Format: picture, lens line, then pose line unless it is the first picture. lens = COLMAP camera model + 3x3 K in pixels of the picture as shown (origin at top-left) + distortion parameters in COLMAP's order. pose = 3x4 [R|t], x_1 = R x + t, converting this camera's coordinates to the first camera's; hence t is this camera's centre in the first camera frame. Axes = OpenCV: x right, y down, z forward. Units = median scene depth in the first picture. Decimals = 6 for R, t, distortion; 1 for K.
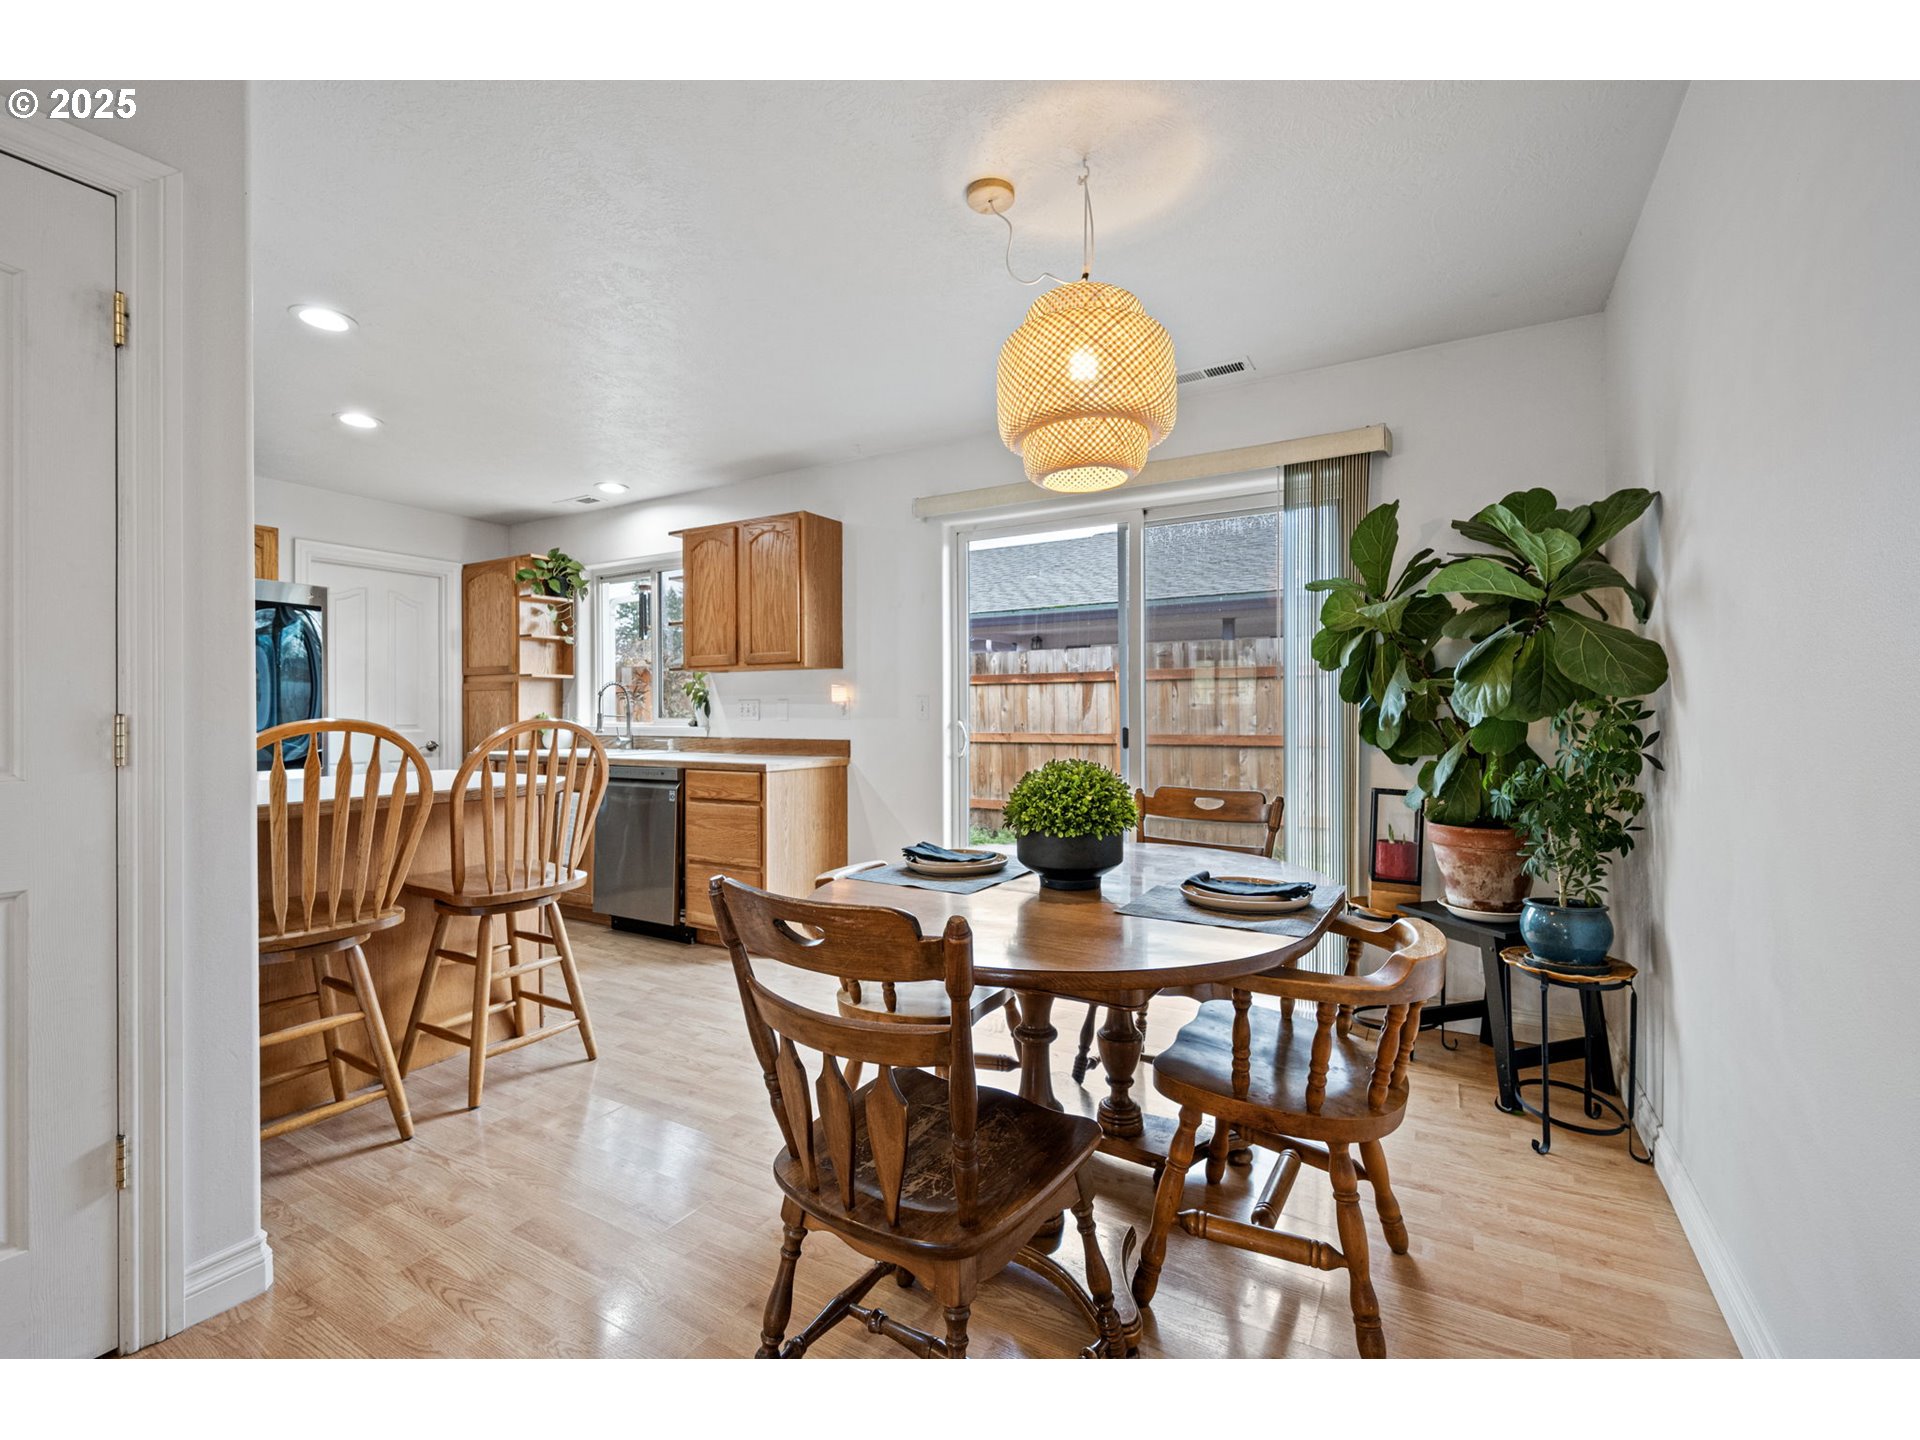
lens RADIAL K [[870.3, 0, 977.4], [0, 870.3, 716.6], [0, 0, 1]] dist [-0.001152, -0.000283]
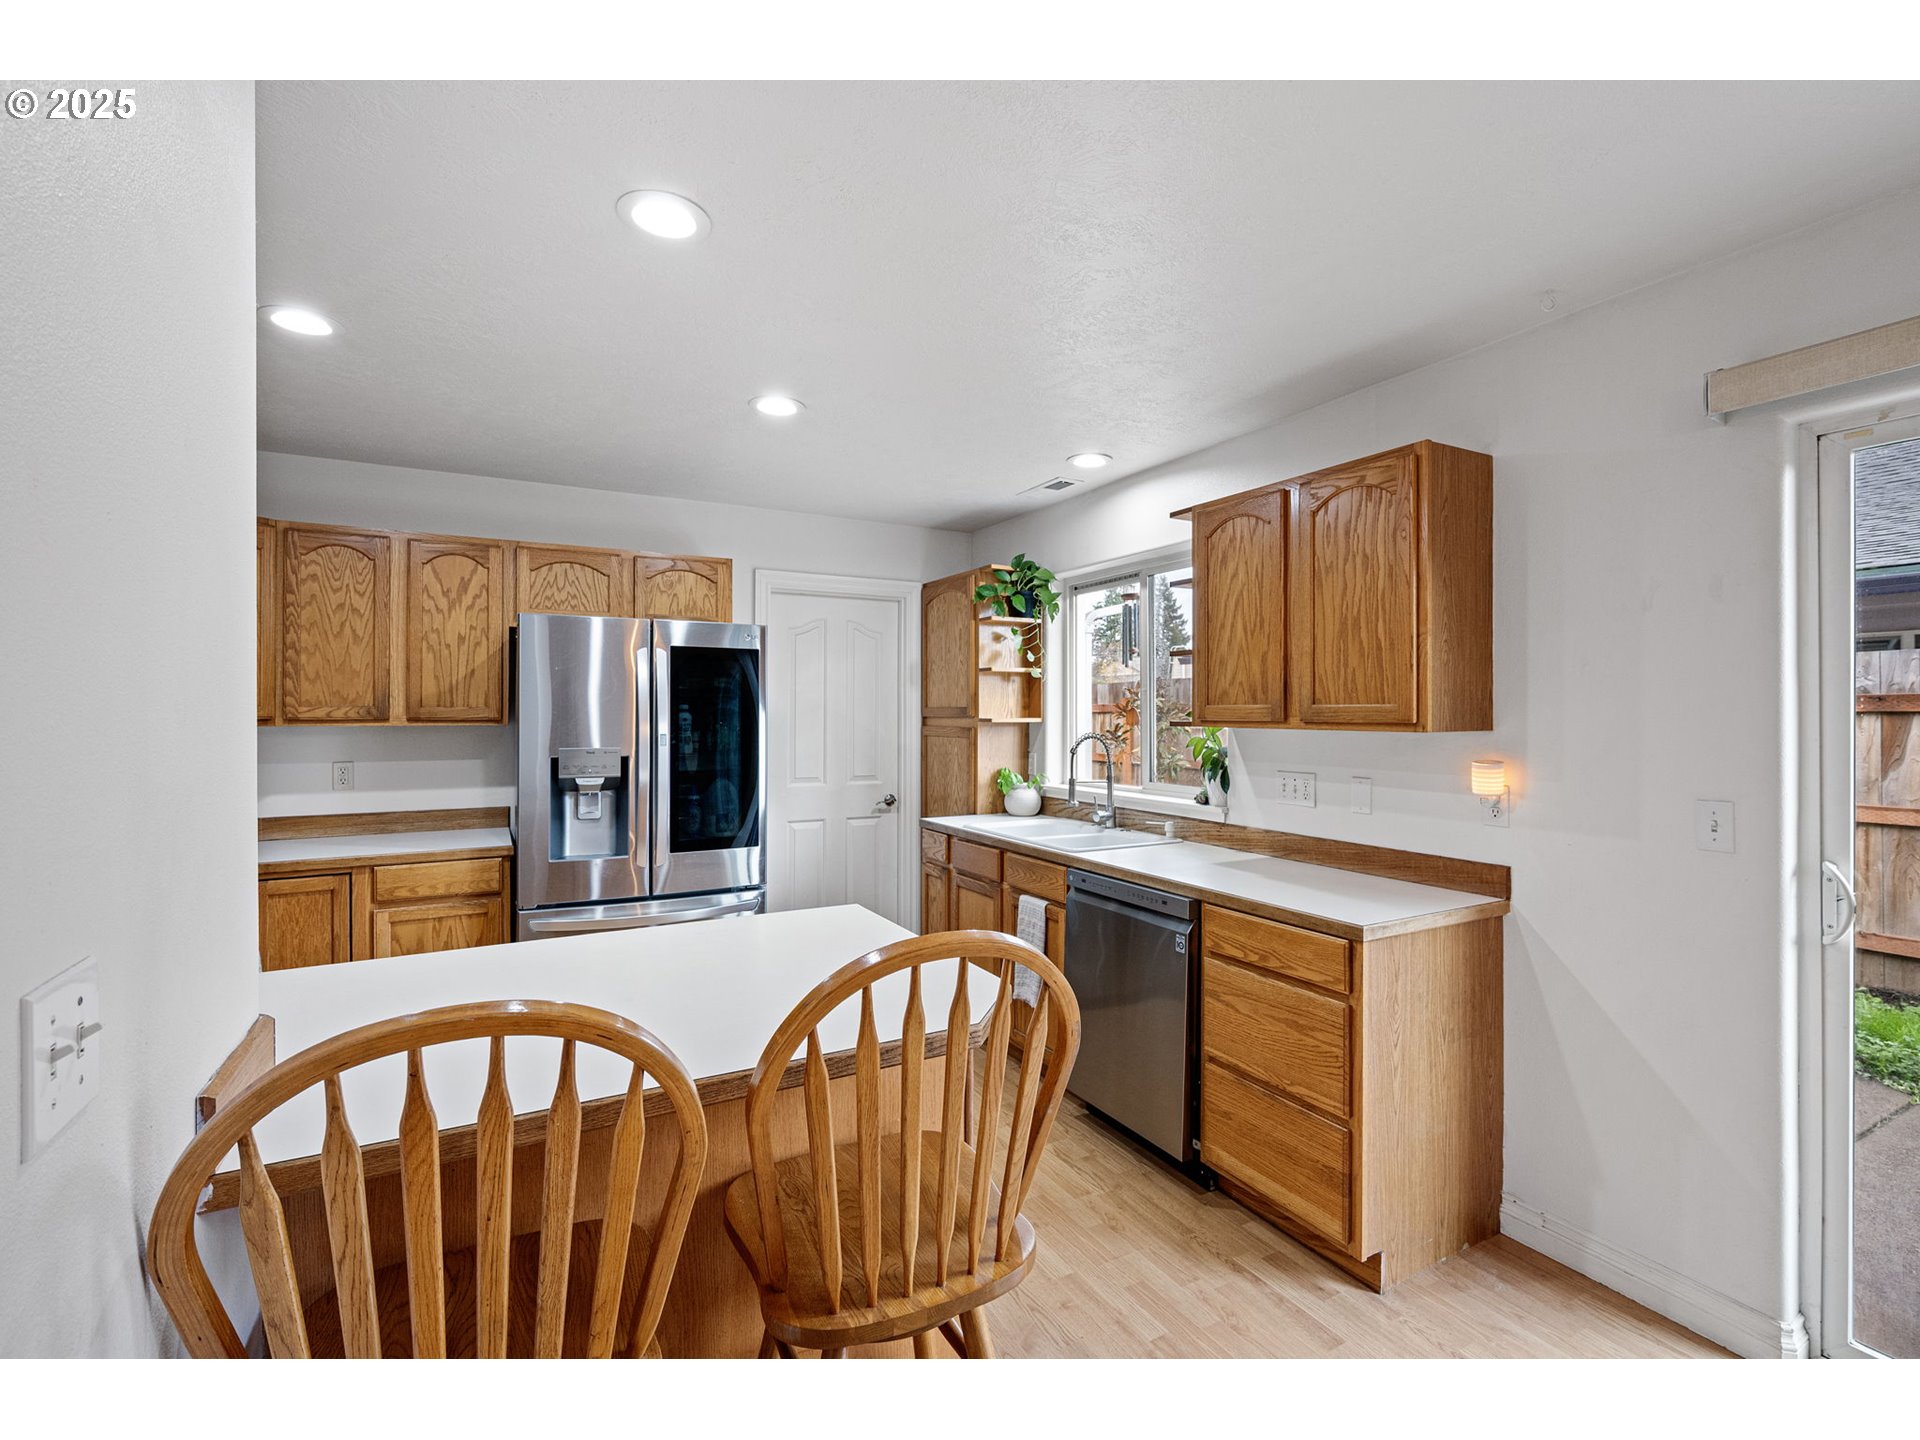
lens RADIAL K [[870.3, 0, 953.3], [0, 870.3, 716.9], [0, 0, 1]] dist [-0.001152, -0.000283]
pose [[0.852397, 0.007225, -0.522845, -0.141850], [-0.002822, 0.999954, 0.009217, -0.060565], [0.522887, -0.006382, 0.852378, 0.334797]]
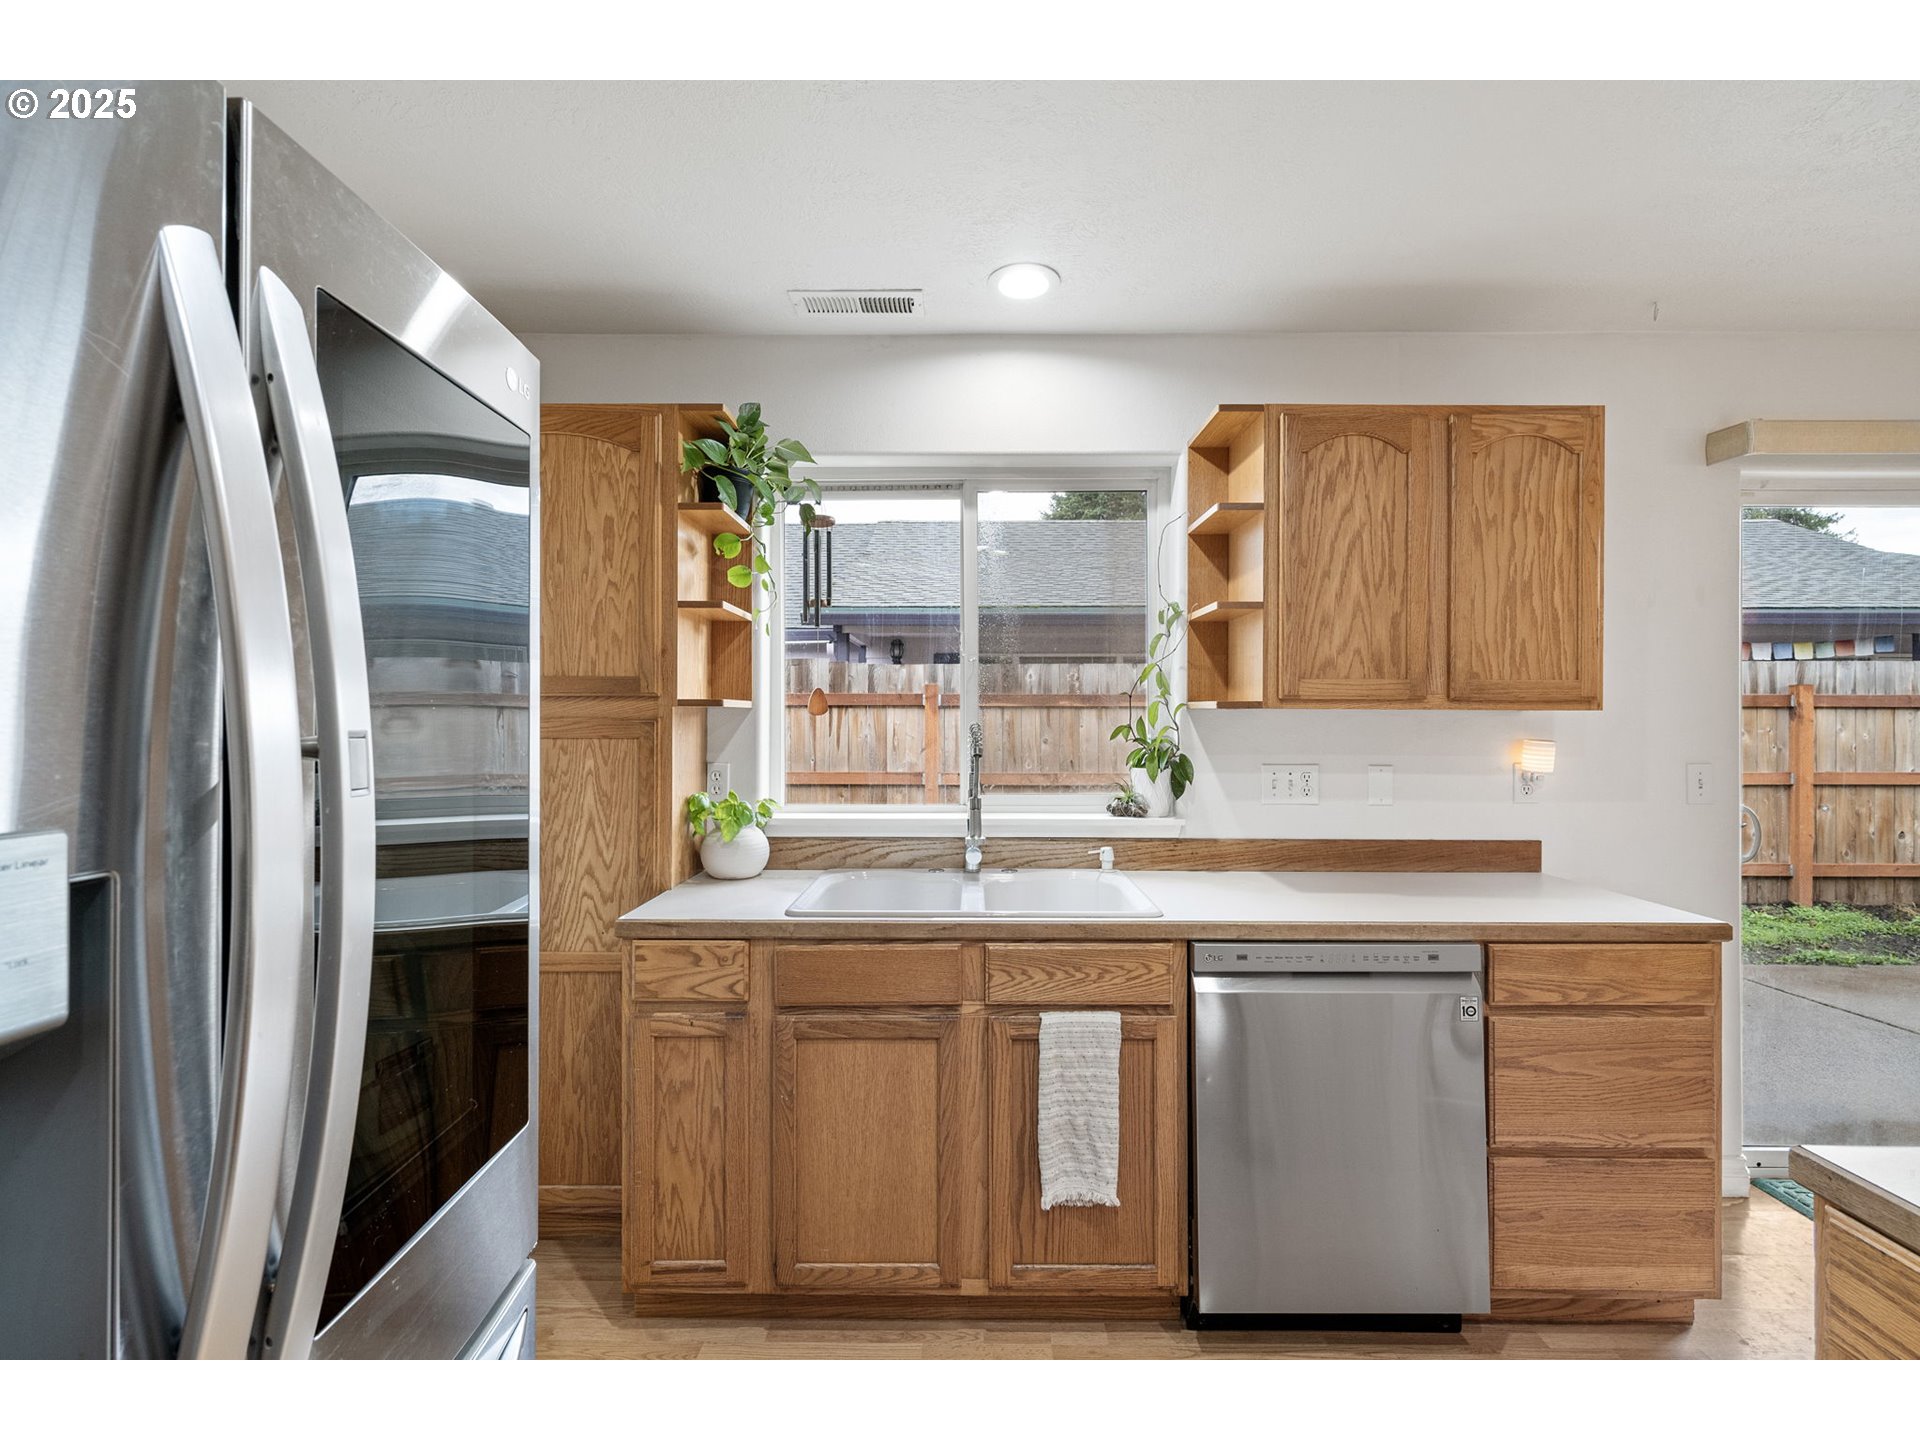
lens RADIAL K [[870.3, 0, 950.5], [0, 870.3, 713.8], [0, 0, 1]] dist [-0.001152, -0.000283]
pose [[0.867160, 0.008612, 0.497954, -0.662823], [-0.006007, 0.999959, -0.006834, -0.042259], [-0.497993, 0.002934, 0.867176, 0.631426]]
